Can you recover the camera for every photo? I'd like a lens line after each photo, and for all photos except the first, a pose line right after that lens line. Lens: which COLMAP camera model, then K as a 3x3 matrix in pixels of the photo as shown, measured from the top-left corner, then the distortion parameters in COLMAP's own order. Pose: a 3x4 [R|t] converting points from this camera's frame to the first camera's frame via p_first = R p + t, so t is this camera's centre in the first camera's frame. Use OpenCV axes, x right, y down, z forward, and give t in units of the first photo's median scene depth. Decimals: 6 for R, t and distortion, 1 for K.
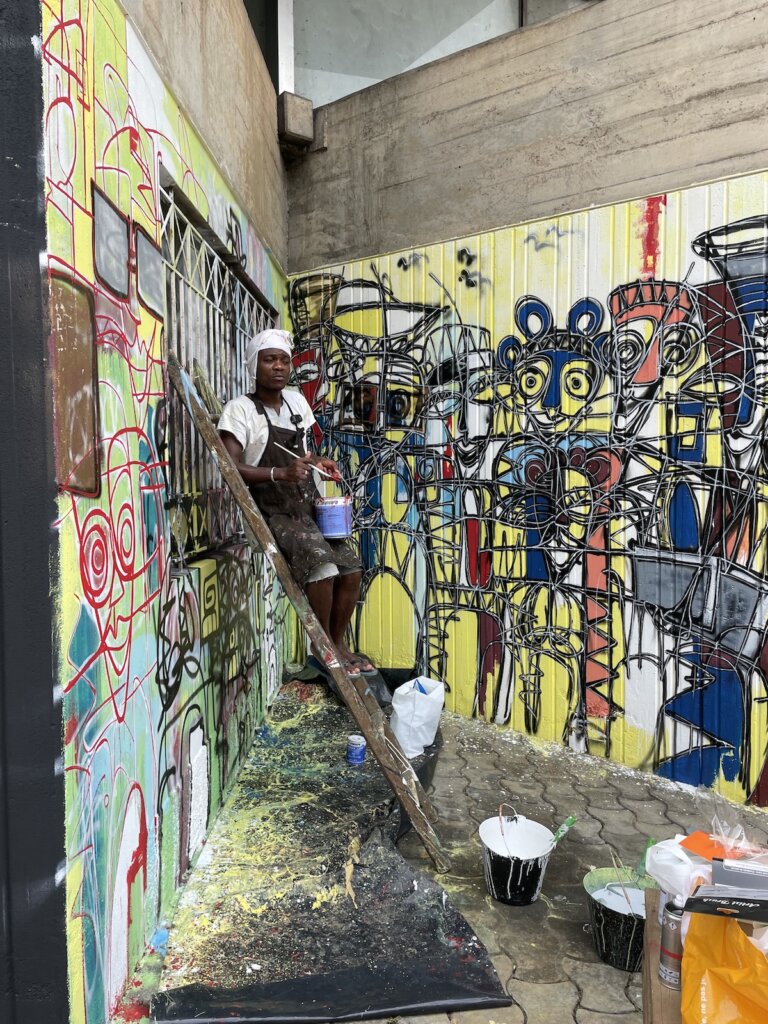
lens RADIAL K [[795.2, 0, 382.5], [0, 795.2, 510.8], [0, 0, 1]] dist [0.050270, -0.074443]
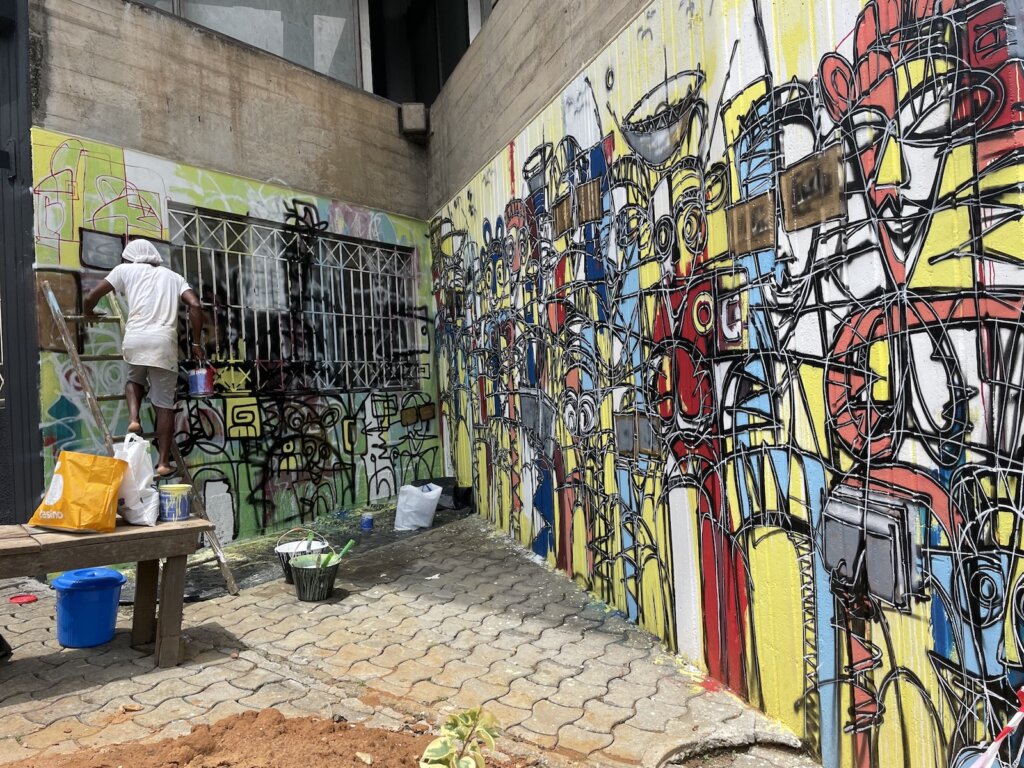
lens RADIAL K [[795.2, 0, 514.4], [0, 795.2, 384.0], [0, 0, 1]] dist [0.050270, -0.074443]
pose [[0.847124, -0.040830, -0.529824, 1.021777], [0.015549, 0.998521, -0.052087, 0.109688], [0.531168, 0.035886, 0.846506, -0.184403]]
